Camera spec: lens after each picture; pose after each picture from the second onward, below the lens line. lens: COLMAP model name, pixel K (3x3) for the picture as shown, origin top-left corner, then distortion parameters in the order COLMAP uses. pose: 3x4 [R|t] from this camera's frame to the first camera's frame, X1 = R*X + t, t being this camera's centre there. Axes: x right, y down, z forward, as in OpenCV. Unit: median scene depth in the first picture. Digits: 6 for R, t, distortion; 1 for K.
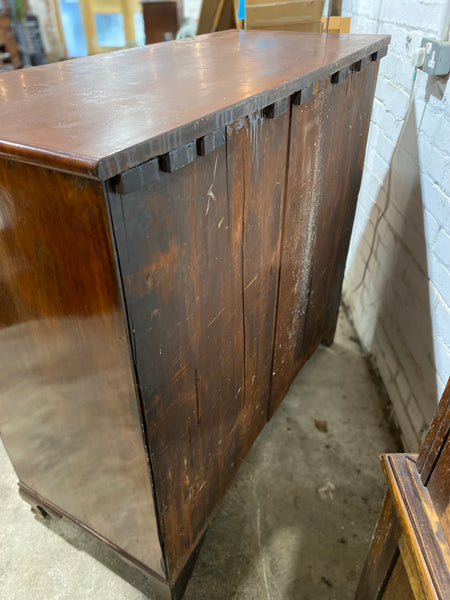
lens RADIAL K [[471.2, 0, 217.2], [0, 471.2, 300.6], [0, 0, 1]] dist [0.004174, -0.011870]
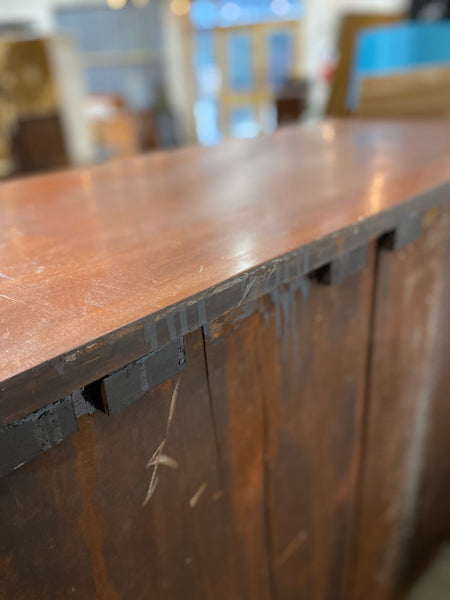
lens RADIAL K [[471.2, 0, 217.2], [0, 471.2, 300.6], [0, 0, 1]] dist [0.004174, -0.011870]
pose [[0.963261, 0.064616, -0.260679, 0.121588], [-0.103904, 0.984705, -0.139860, -0.254809], [0.247655, 0.161807, 0.955241, 0.423335]]
